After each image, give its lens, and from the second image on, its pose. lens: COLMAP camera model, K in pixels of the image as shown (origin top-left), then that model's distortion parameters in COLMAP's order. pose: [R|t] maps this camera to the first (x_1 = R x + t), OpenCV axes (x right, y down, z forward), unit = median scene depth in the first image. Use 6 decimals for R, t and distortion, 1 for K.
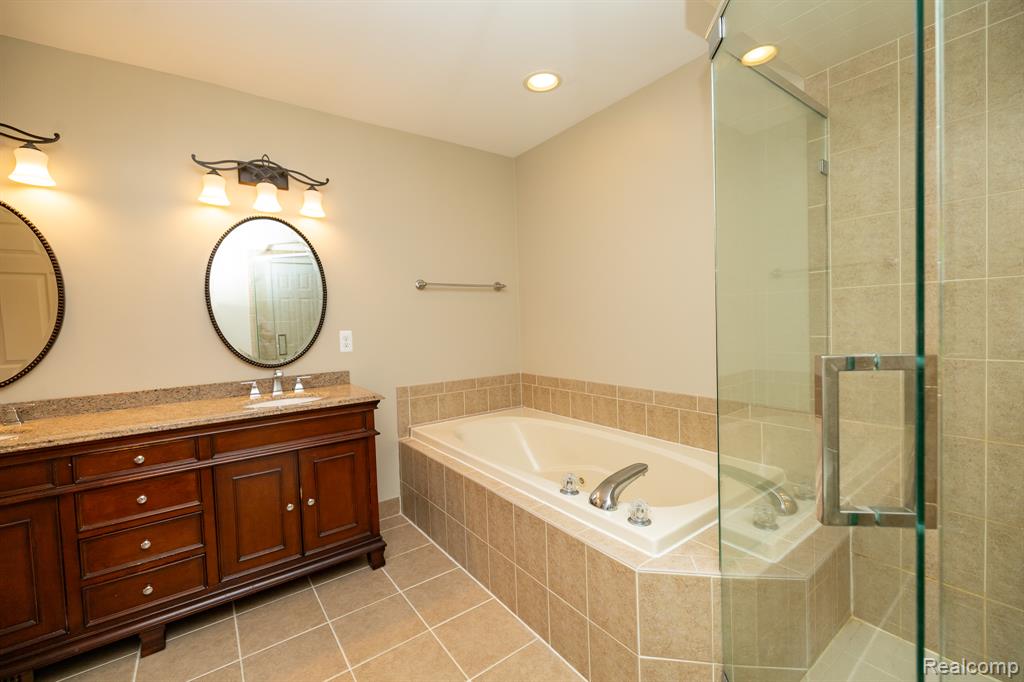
lens RADIAL K [[430.2, 0, 515.6], [0, 430.2, 335.9], [0, 0, 1]] dist [0.002285, -0.000004]
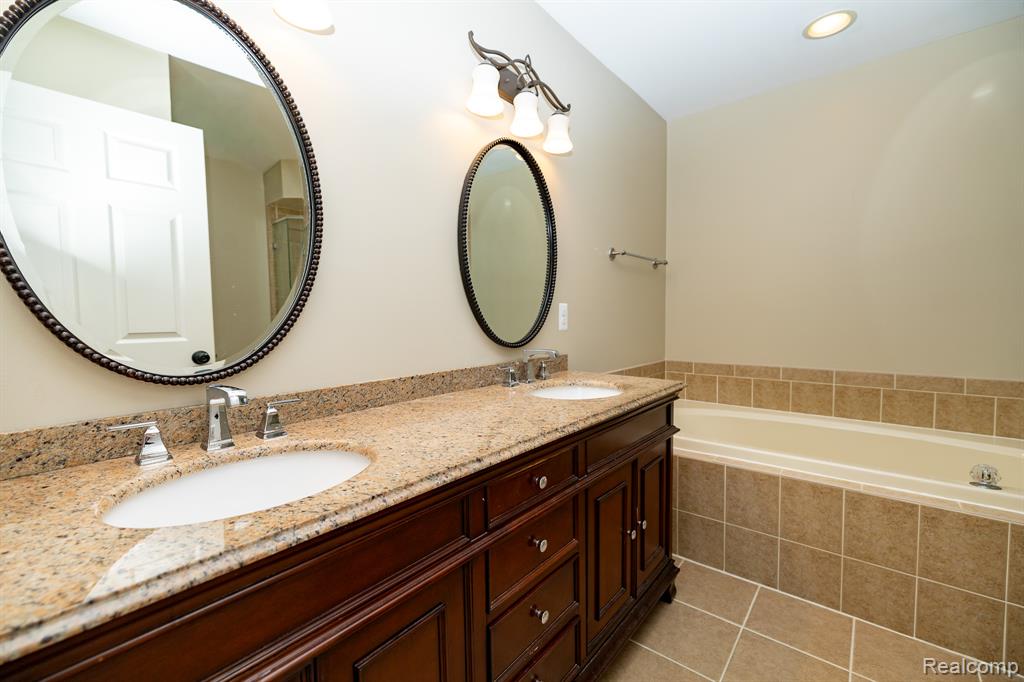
lens RADIAL K [[430.2, 0, 515.6], [0, 430.2, 335.9], [0, 0, 1]] dist [0.002285, -0.000004]
pose [[0.972148, 0.011483, 0.234085, -0.759067], [-0.012729, 0.999912, 0.003811, 0.052204], [-0.234021, -0.006685, 0.972209, 0.288874]]
